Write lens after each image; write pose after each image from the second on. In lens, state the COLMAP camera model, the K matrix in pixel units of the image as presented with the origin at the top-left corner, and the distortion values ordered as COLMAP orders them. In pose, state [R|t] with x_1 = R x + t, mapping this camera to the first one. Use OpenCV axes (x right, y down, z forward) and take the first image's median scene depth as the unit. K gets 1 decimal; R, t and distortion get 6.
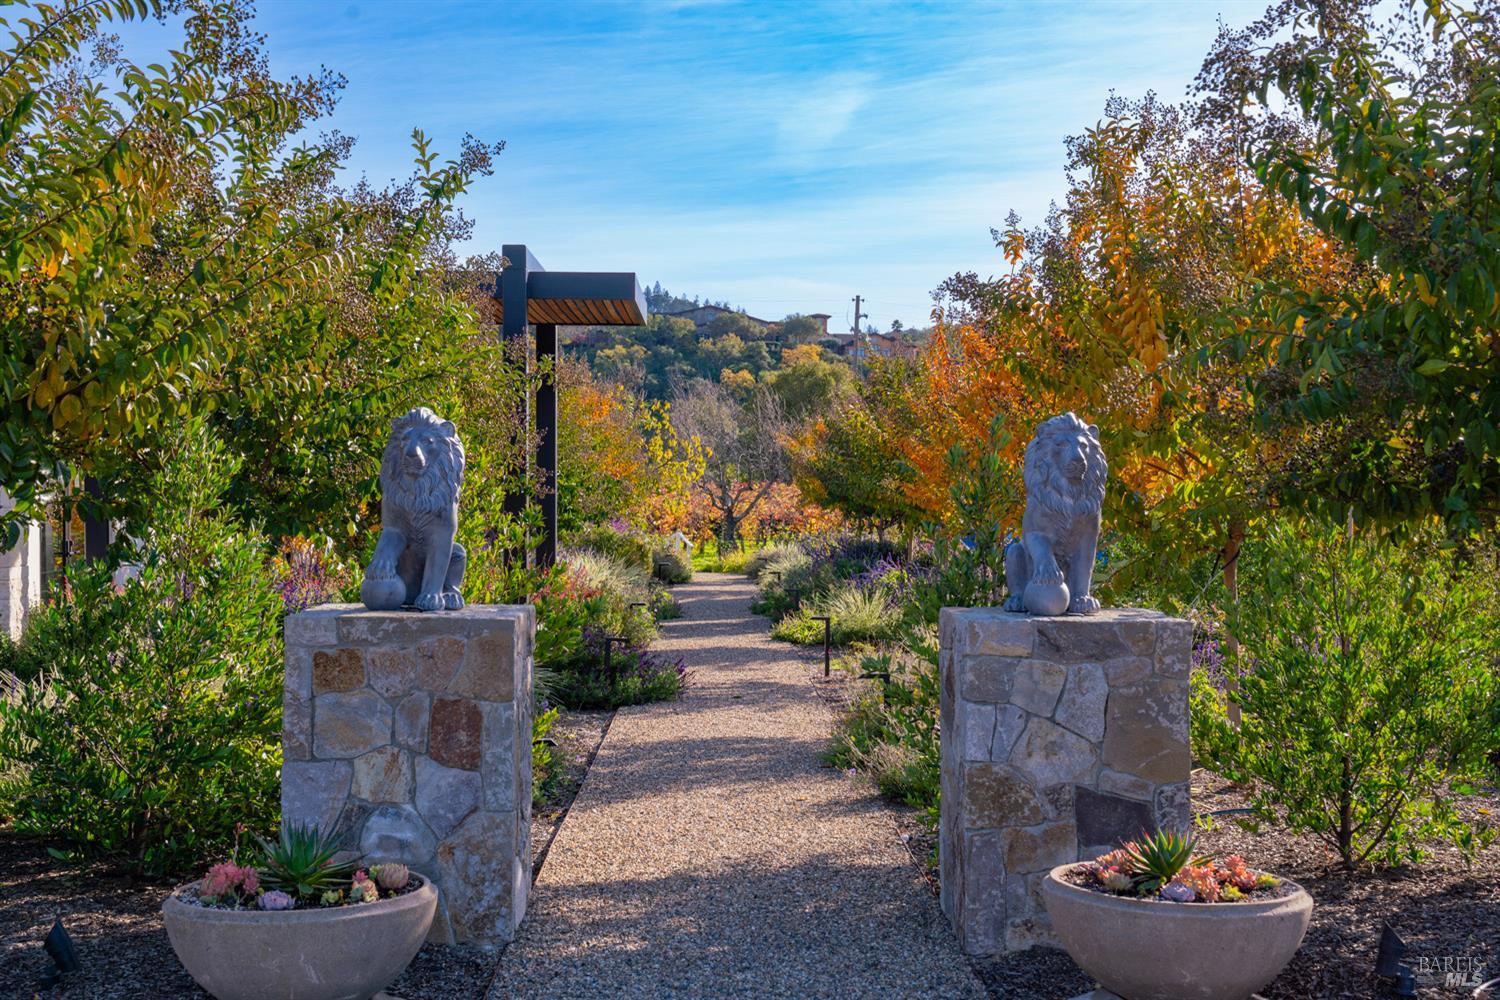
lens RADIAL K [[2073.9, 0, 750.3], [0, 2073.9, 499.3], [0, 0, 1]] dist [0.000702, 0.000000]
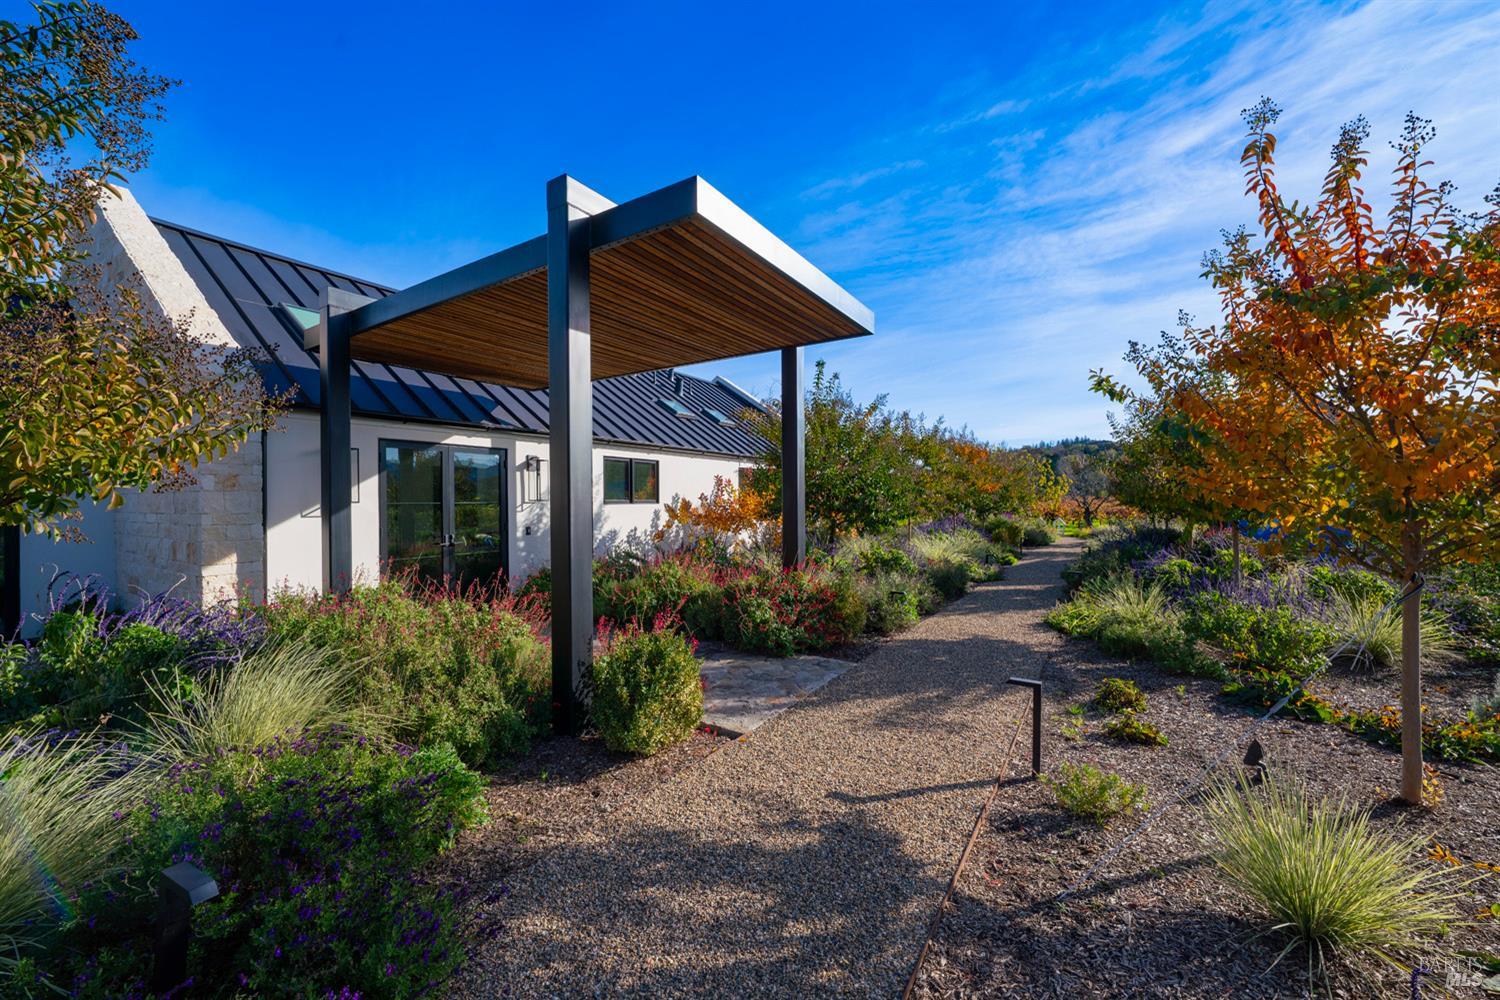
lens RADIAL K [[571.1, 0, 743.0], [0, 571.1, 502.3], [0, 0, 1]] dist [0.000911, 0.000028]
pose [[0.832184, -0.018743, -0.554183, 0.037144], [0.015131, 0.999824, -0.011093, 0.000763], [0.554293, 0.000846, 0.832321, 0.483686]]
